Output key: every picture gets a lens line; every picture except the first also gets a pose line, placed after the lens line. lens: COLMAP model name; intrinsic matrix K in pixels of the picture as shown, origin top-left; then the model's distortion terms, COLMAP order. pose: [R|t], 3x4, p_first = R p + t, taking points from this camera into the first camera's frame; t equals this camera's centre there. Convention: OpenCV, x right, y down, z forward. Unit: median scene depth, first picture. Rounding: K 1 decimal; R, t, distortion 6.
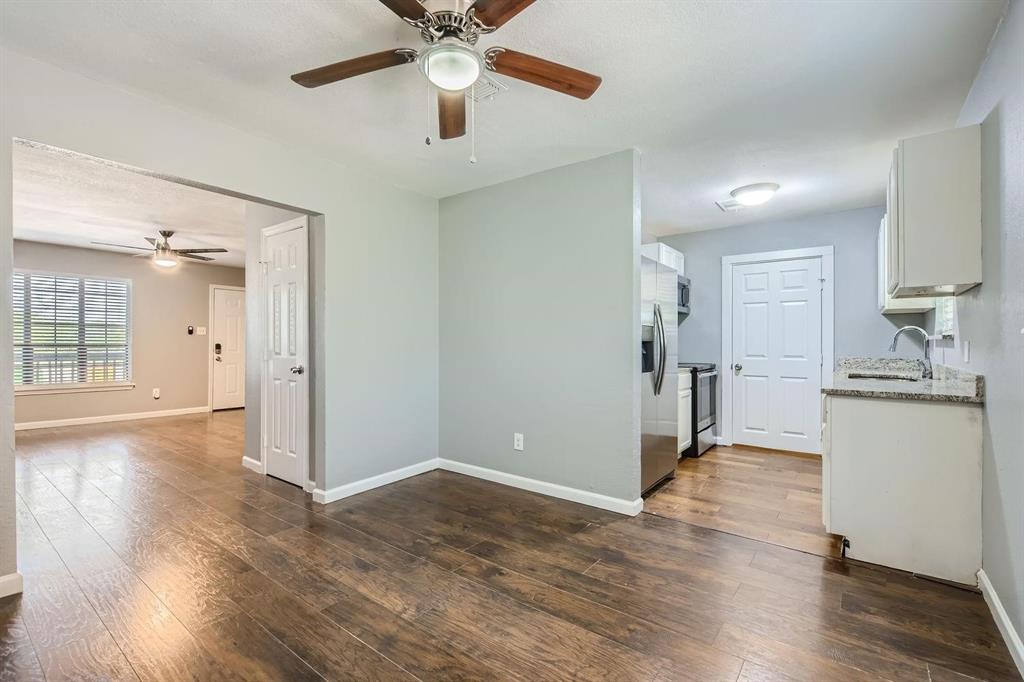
lens RADIAL K [[460.1, 0, 511.7], [0, 460.1, 344.6], [0, 0, 1]] dist [0.000929, -0.000071]
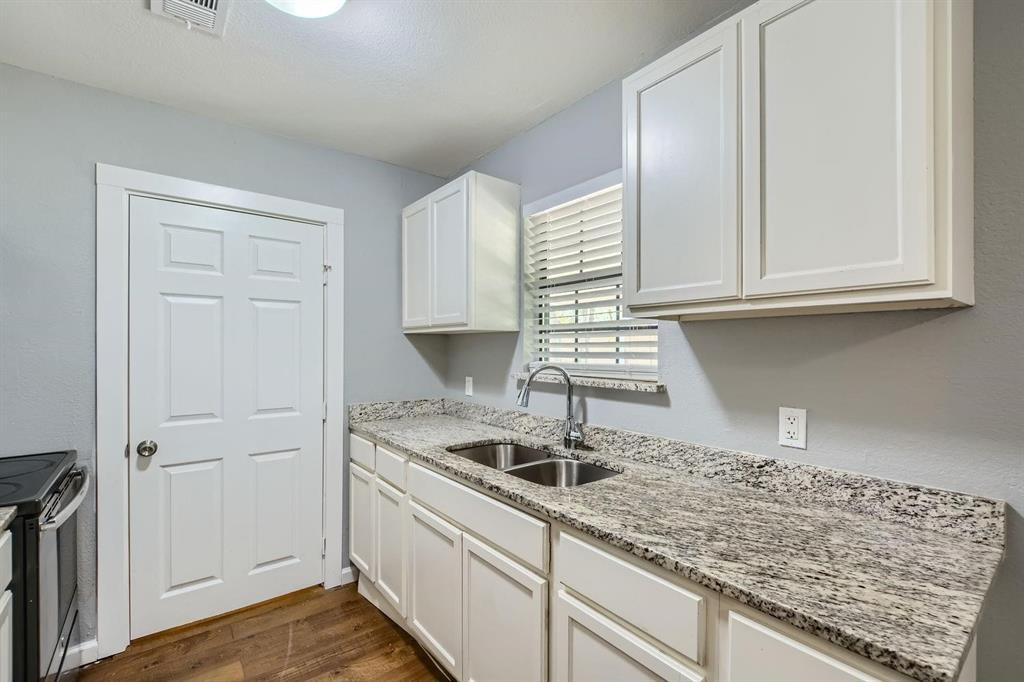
lens RADIAL K [[460.1, 0, 521.1], [0, 460.1, 348.5], [0, 0, 1]] dist [0.000929, -0.000071]
pose [[0.244706, -0.008597, 0.969559, 0.452574], [0.001289, 0.999963, 0.008541, -0.109309], [-0.969596, -0.000840, 0.244708, 1.469334]]
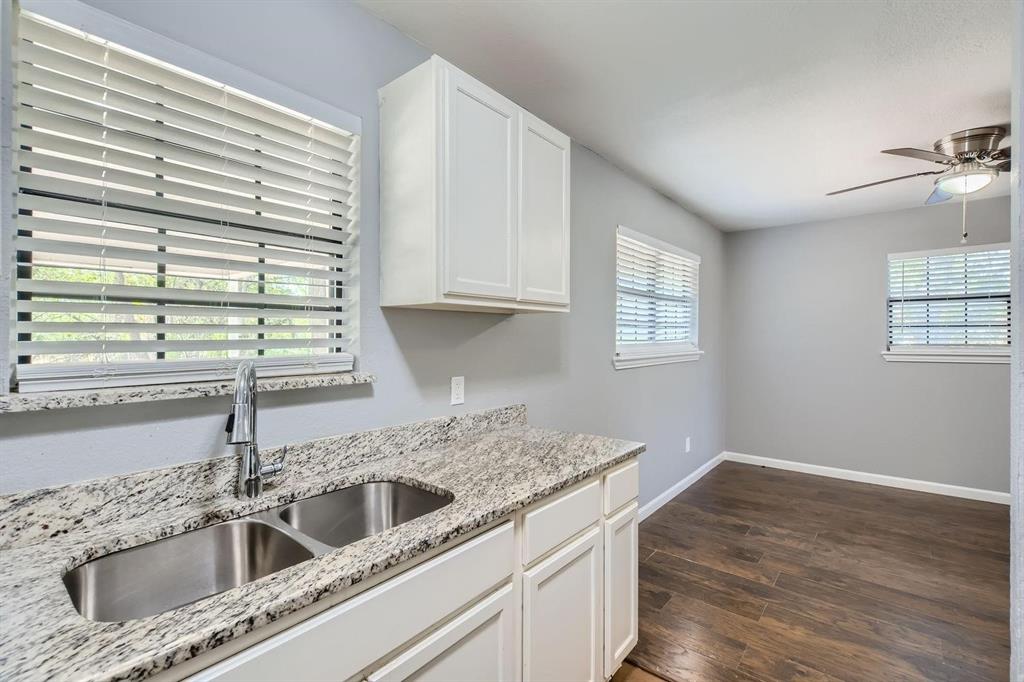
lens RADIAL K [[460.1, 0, 508.7], [0, 460.1, 338.2], [0, 0, 1]] dist [0.000929, -0.000071]
pose [[-0.999420, -0.006662, 0.033403, 1.167400], [-0.006439, 0.999956, 0.006782, -0.100363], [-0.033447, 0.006563, -0.999419, 2.307950]]
